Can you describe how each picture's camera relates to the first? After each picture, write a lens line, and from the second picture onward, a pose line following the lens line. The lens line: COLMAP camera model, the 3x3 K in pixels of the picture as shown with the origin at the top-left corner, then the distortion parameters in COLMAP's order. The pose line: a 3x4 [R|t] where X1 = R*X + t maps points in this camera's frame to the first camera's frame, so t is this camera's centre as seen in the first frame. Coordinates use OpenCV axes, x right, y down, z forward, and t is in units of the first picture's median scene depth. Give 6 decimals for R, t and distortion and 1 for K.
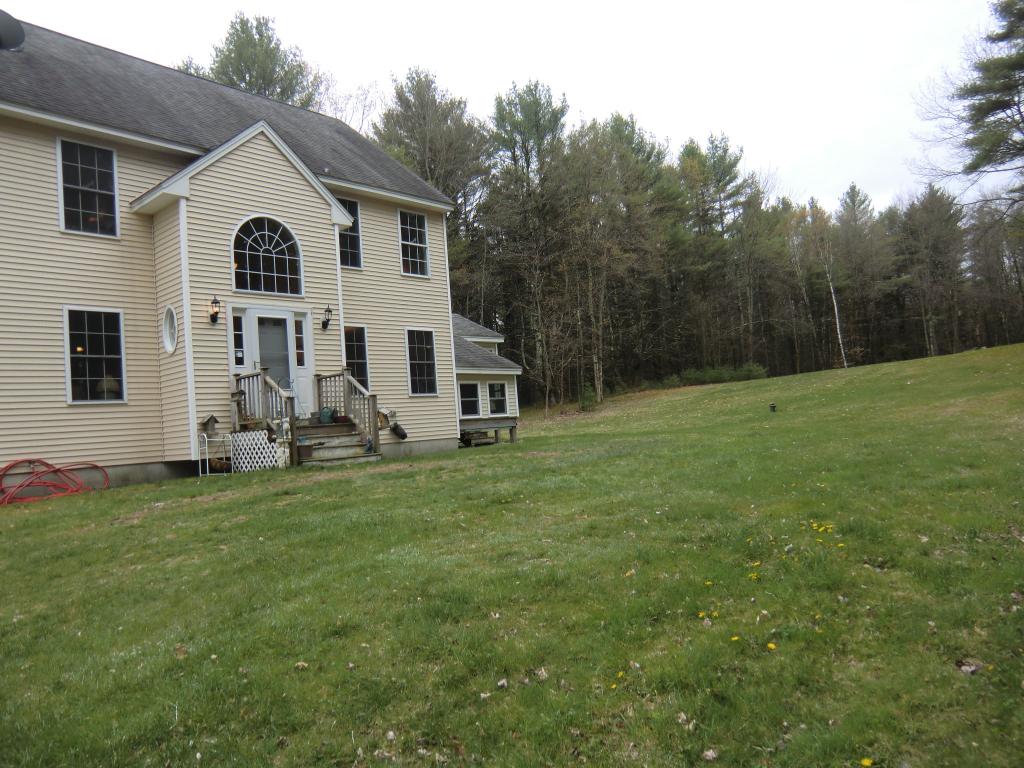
lens RADIAL K [[752.9, 0, 505.4], [0, 752.9, 387.1], [0, 0, 1]] dist [-0.102244, 0.137835]
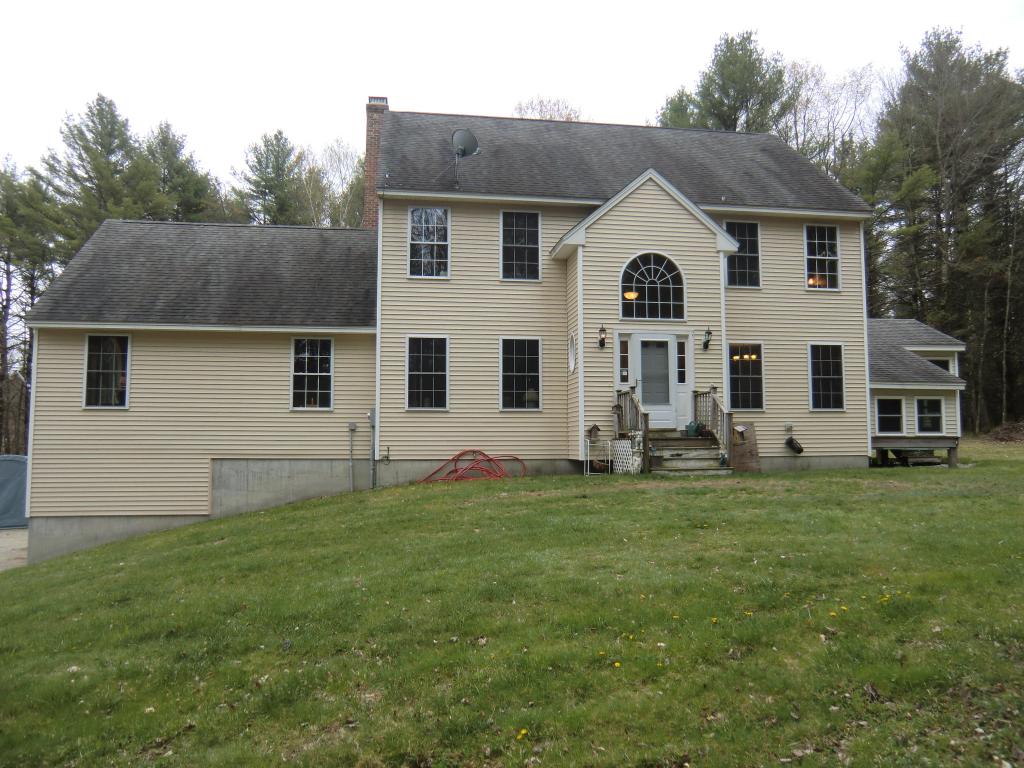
lens RADIAL K [[752.9, 0, 505.4], [0, 752.9, 387.1], [0, 0, 1]] dist [-0.102244, 0.137835]
pose [[0.764363, 0.024403, -0.644324, 0.245398], [-0.018169, 0.999702, 0.016308, -0.035191], [0.644530, -0.000759, 0.764579, -0.026236]]
